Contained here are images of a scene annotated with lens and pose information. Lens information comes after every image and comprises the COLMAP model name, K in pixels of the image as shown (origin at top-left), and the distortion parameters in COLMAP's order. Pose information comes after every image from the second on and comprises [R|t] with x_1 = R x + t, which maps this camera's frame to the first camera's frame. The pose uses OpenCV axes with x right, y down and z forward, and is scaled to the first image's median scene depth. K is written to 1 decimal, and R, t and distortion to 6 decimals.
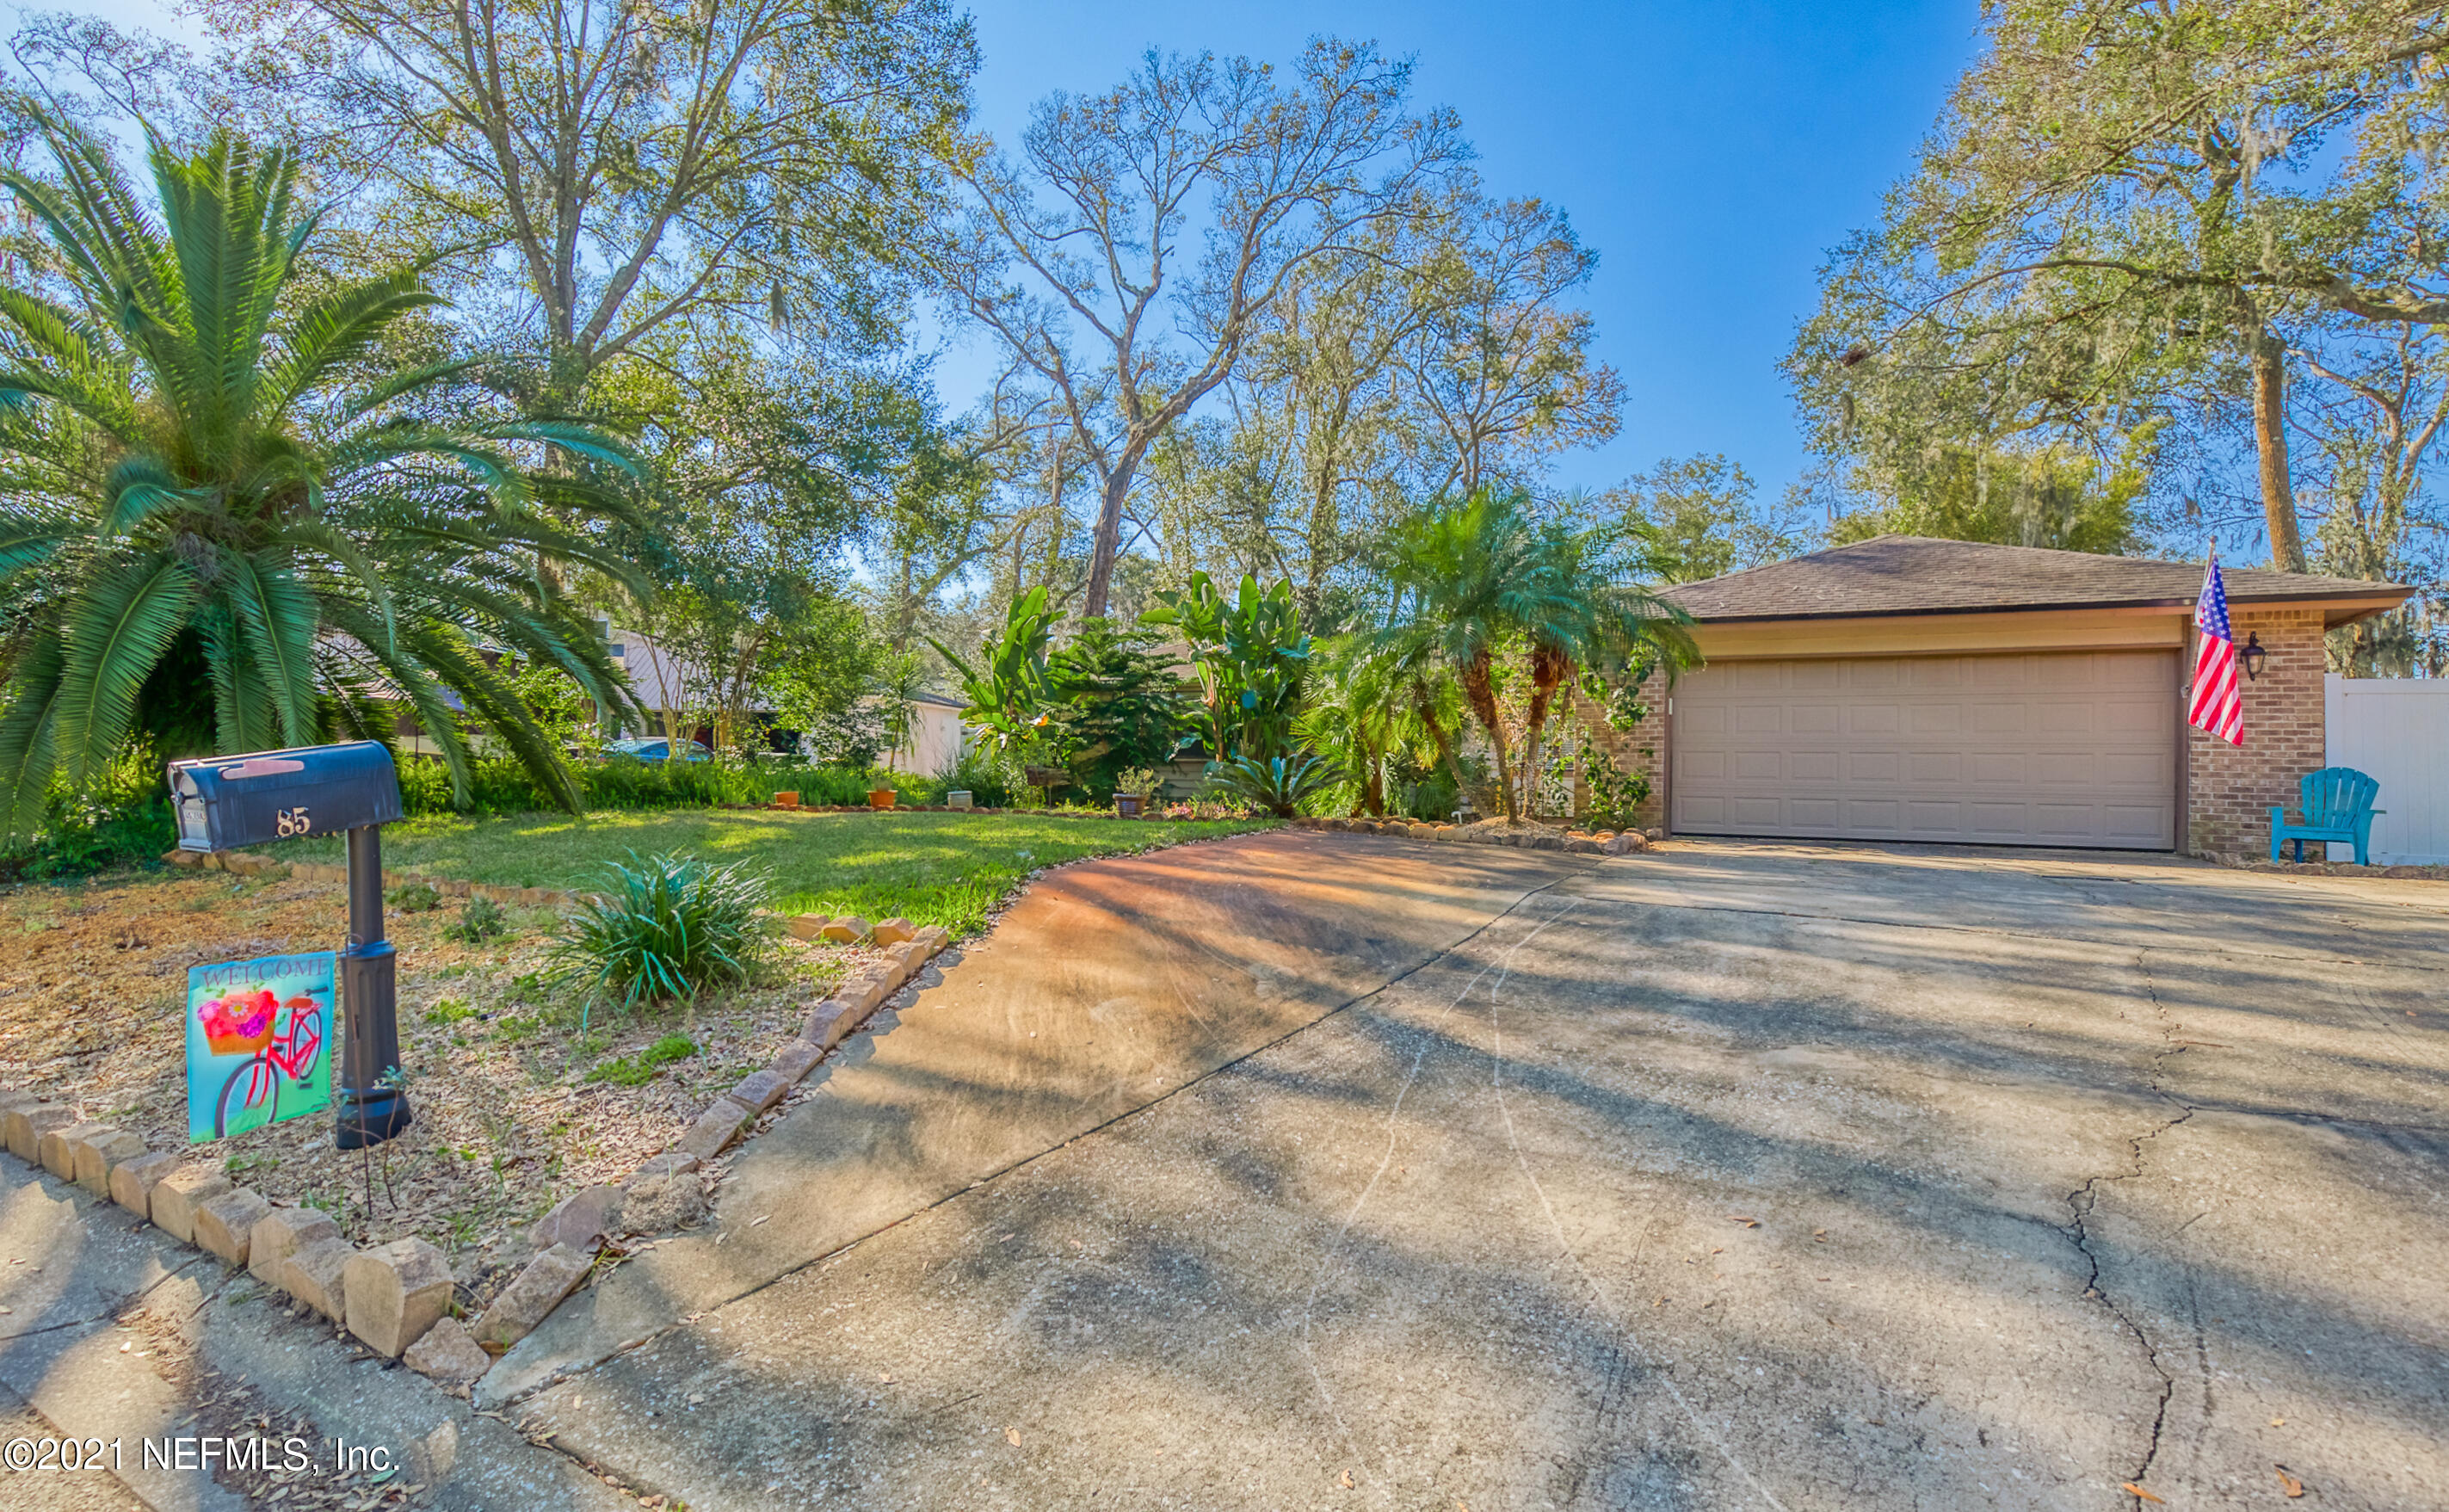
lens RADIAL K [[1136.8, 0, 1259.9], [0, 1136.8, 755.9], [0, 0, 1]] dist [-0.017101, 0.008925]
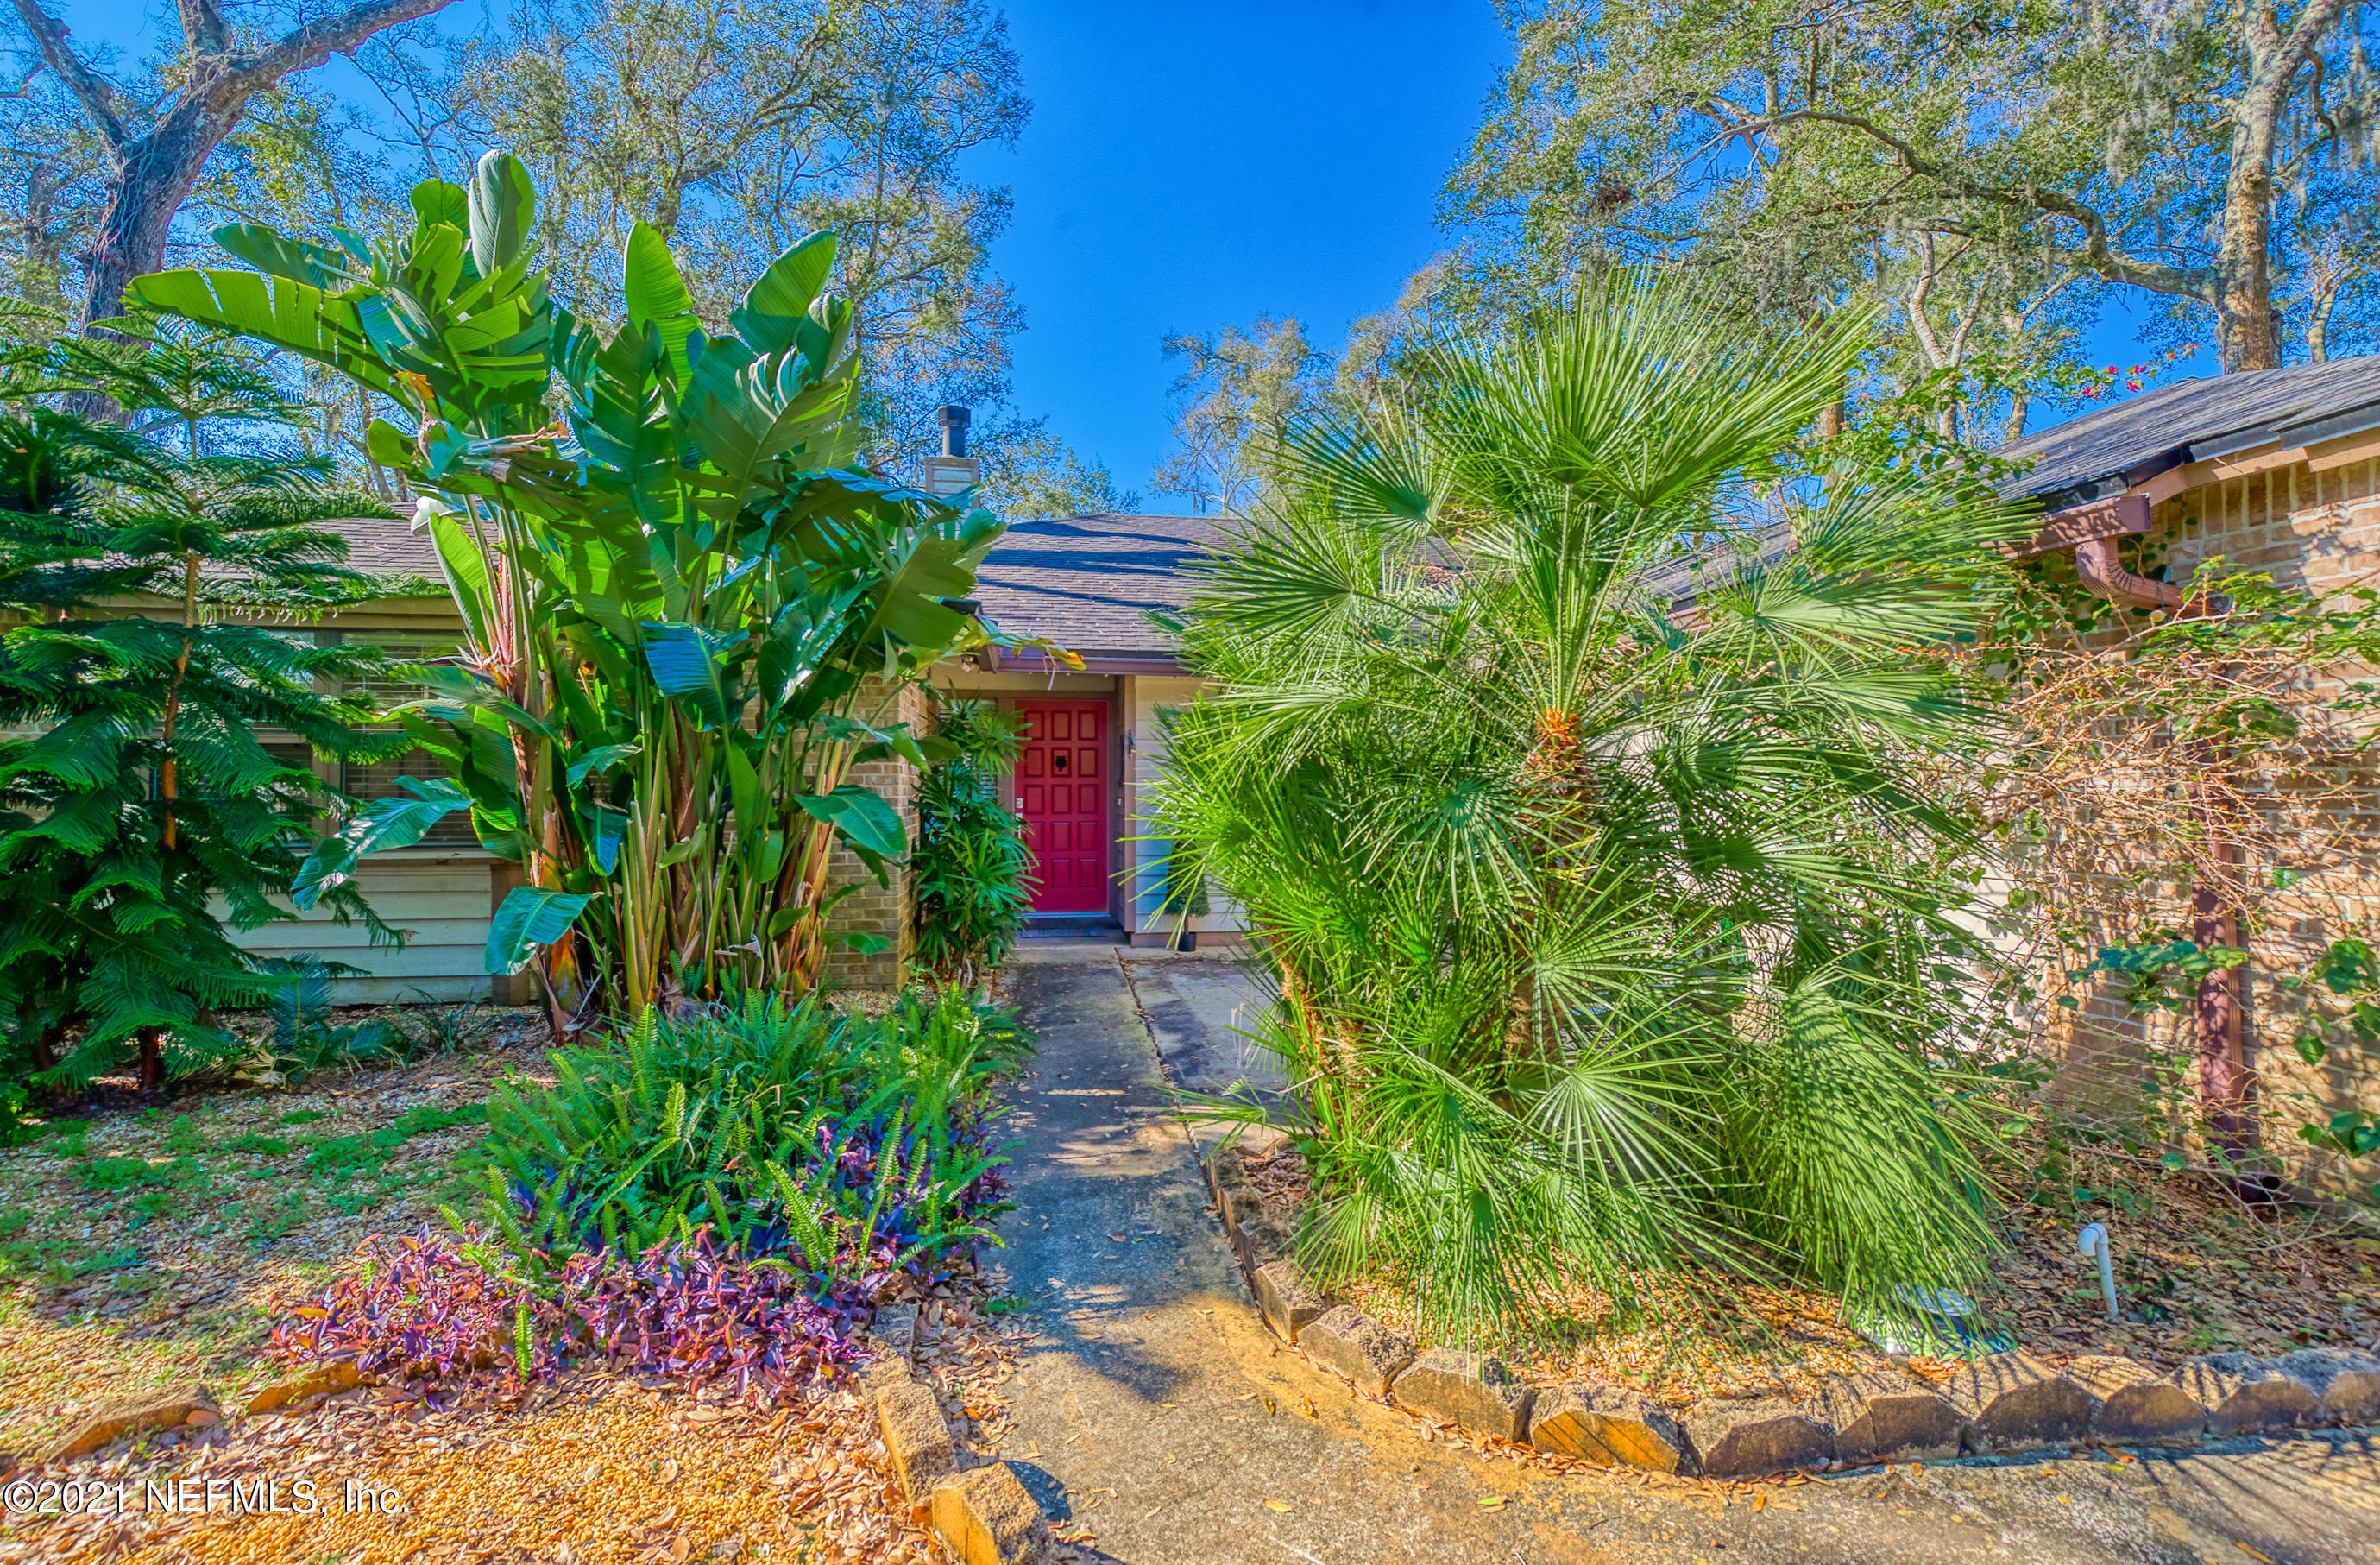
lens RADIAL K [[1060.6, 0, 1199.0], [0, 1060.6, 789.5], [0, 0, 1]] dist [-0.010413, -0.000041]
pose [[0.818158, -0.022372, 0.574558, -0.049438], [-0.002649, 0.999086, 0.042674, -0.026759], [-0.574987, -0.036436, 0.817351, 0.642288]]
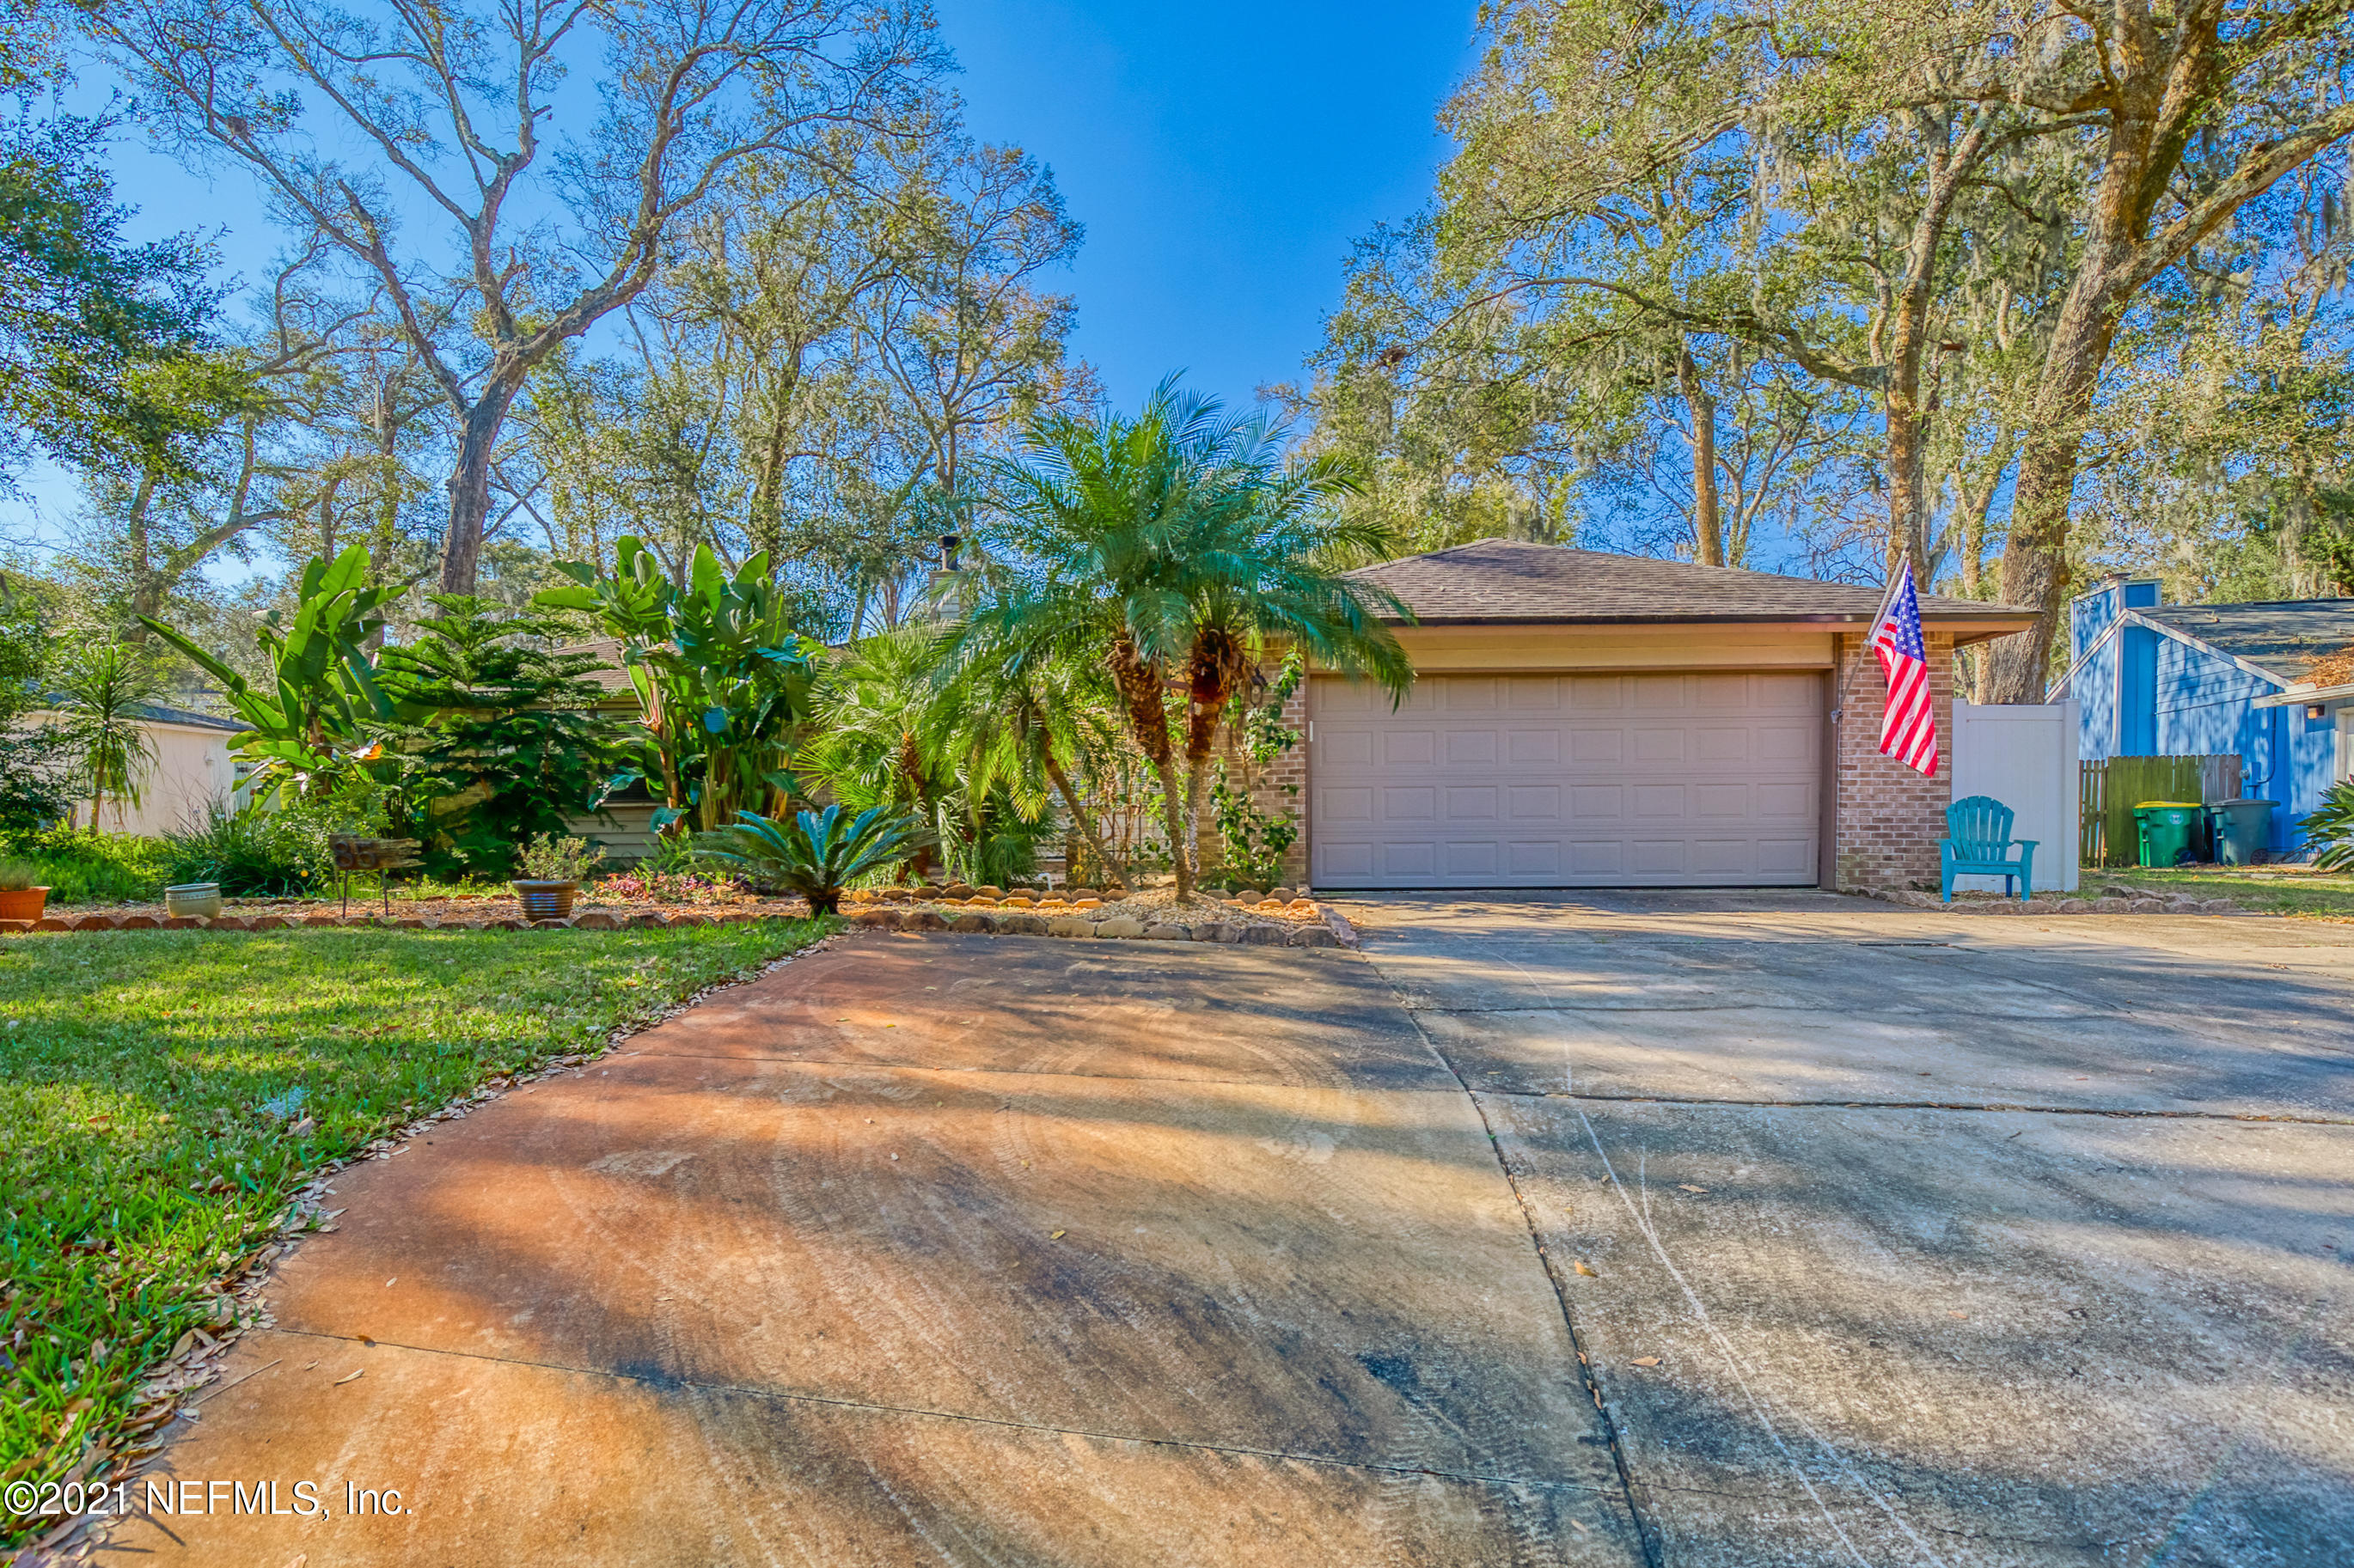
lens RADIAL K [[1140.7, 0, 1201.3], [0, 1140.7, 864.1], [0, 0, 1]] dist [-0.010455, 0.001853]
pose [[0.909847, -0.046637, 0.412314, -0.027942], [0.016063, 0.996878, 0.077310, -0.008804], [-0.414632, -0.063717, 0.907756, 0.191820]]
